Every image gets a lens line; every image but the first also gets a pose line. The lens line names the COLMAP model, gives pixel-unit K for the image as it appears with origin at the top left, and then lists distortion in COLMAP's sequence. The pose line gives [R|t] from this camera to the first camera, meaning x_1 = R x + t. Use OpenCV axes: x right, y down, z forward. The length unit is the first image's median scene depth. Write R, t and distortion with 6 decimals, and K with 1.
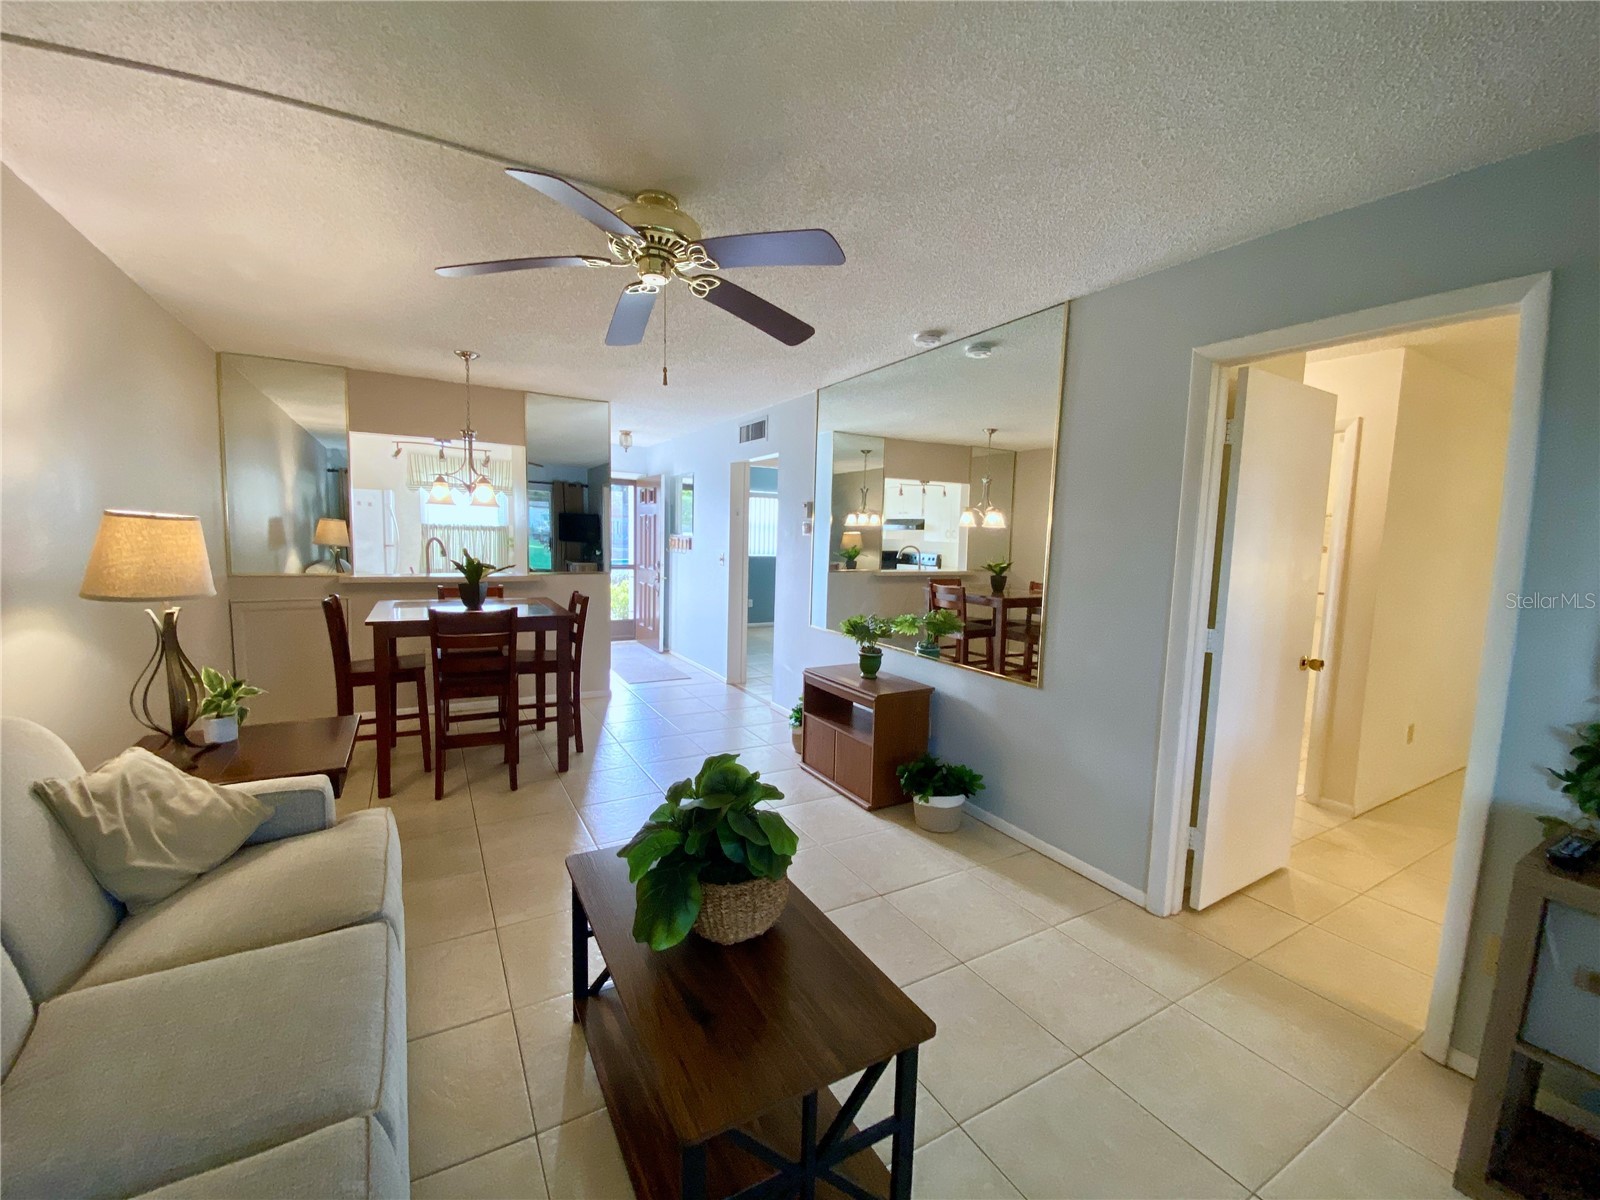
lens RADIAL K [[649.8, 0, 791.7], [0, 649.8, 596.2], [0, 0, 1]] dist [0.049946, -0.031600]
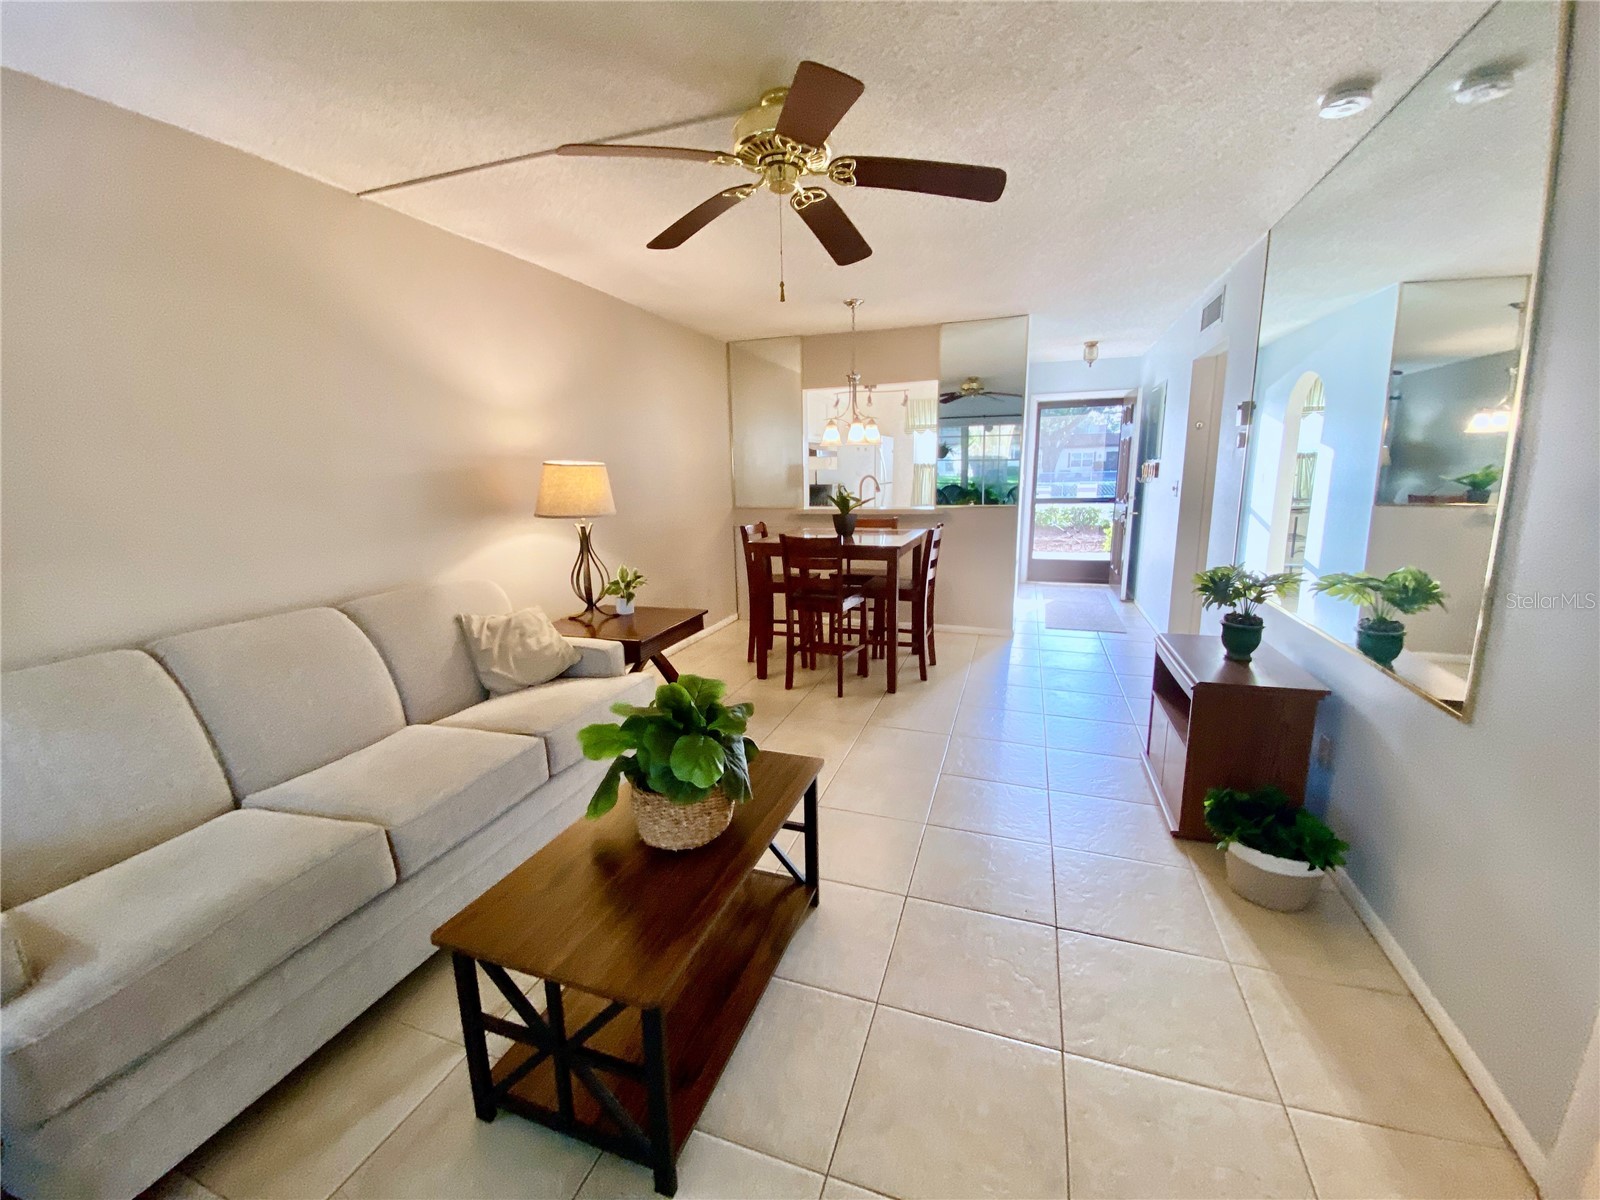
lens RADIAL K [[649.8, 0, 791.7], [0, 649.8, 596.2], [0, 0, 1]] dist [0.049946, -0.031600]
pose [[0.653295, 0.105134, -0.749769, 0.354645], [-0.033116, 0.993332, 0.110432, 0.000263], [0.756379, -0.047316, 0.652420, 0.216834]]
